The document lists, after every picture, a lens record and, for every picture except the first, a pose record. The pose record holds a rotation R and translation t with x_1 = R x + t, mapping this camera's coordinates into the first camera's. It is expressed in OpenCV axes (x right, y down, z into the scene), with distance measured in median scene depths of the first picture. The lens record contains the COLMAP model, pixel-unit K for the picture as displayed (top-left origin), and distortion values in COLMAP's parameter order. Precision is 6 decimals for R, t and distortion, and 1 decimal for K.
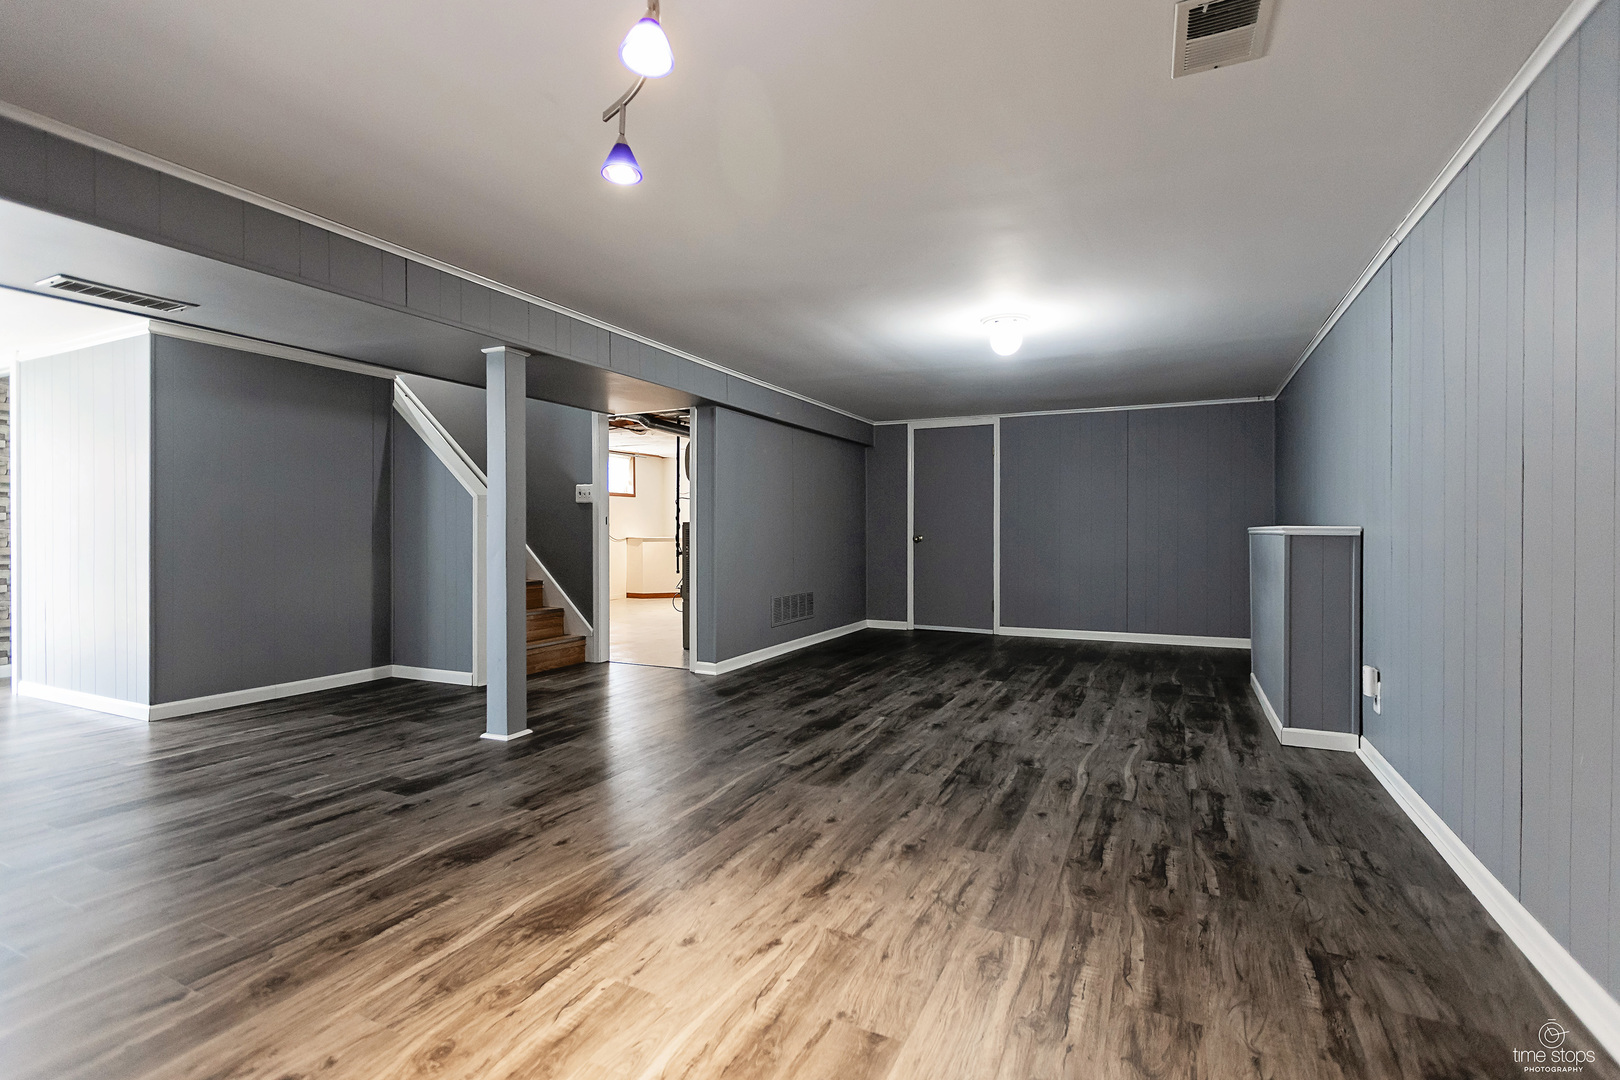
lens RADIAL K [[736.9, 0, 814.8], [0, 736.9, 528.9], [0, 0, 1]] dist [0.002271, 0.000845]
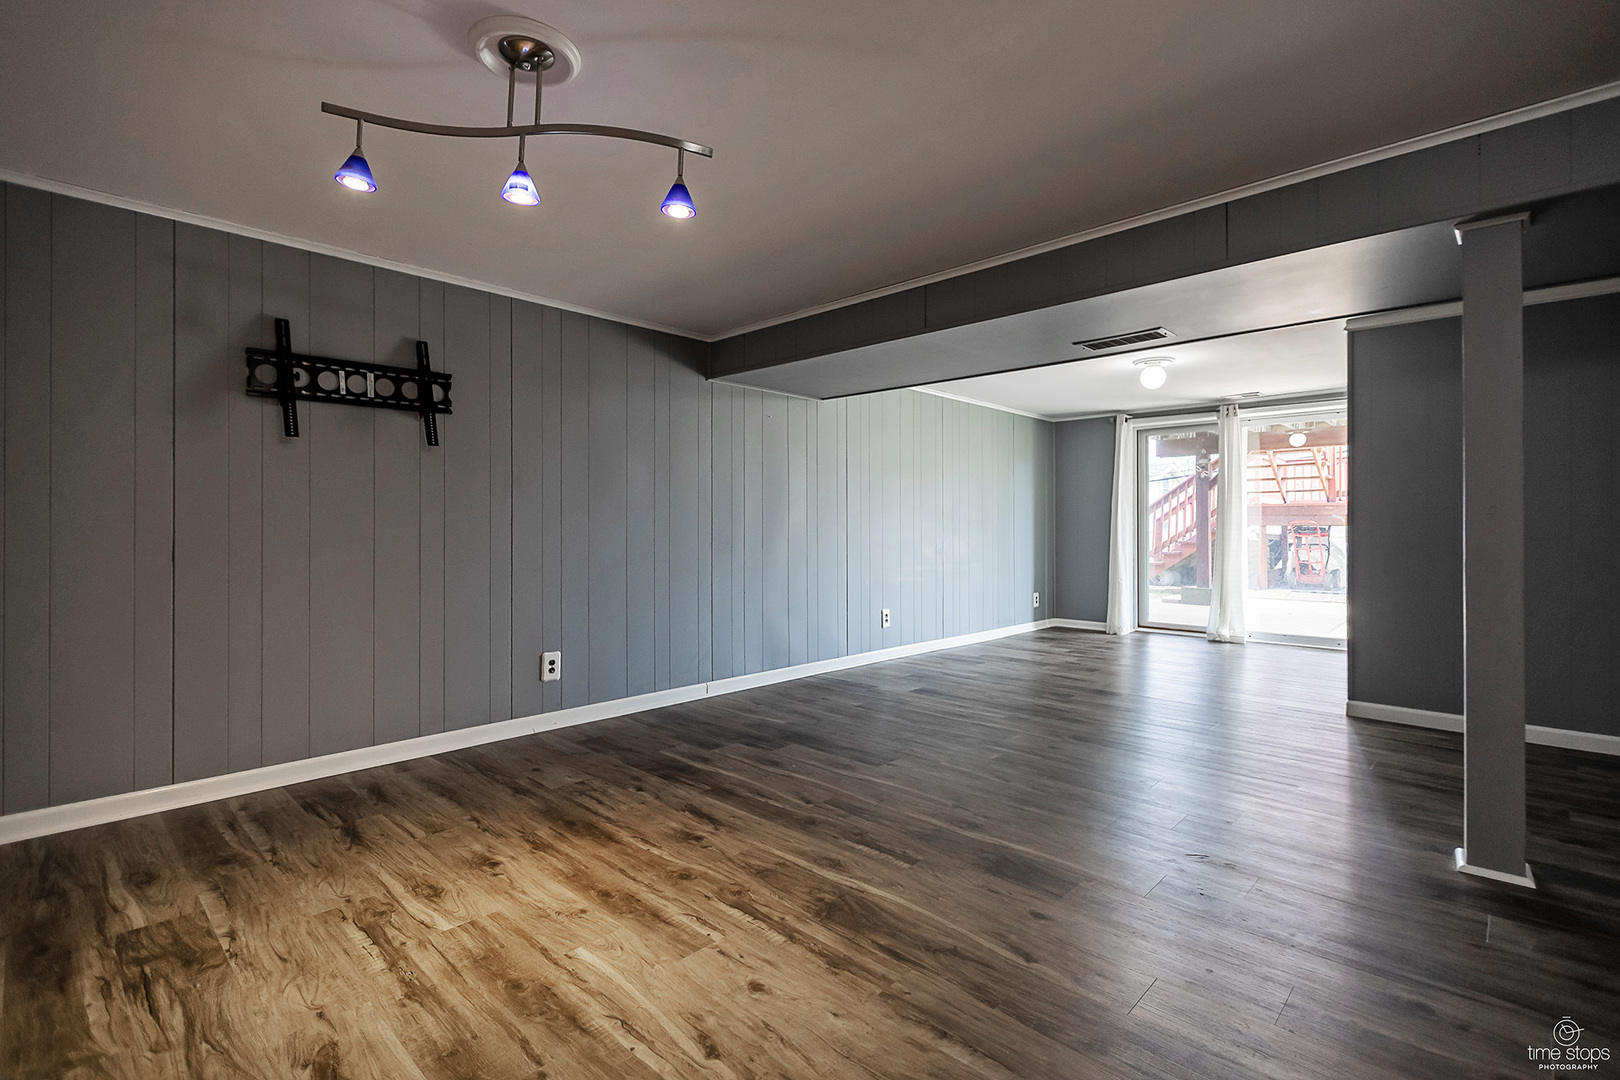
lens RADIAL K [[736.9, 0, 815.8], [0, 736.9, 551.3], [0, 0, 1]] dist [0.002271, 0.000845]
pose [[-0.300333, 0.027253, -0.953445, 0.688232], [0.000324, 0.999595, 0.028470, 0.007099], [0.953834, 0.008242, -0.300220, 1.423146]]
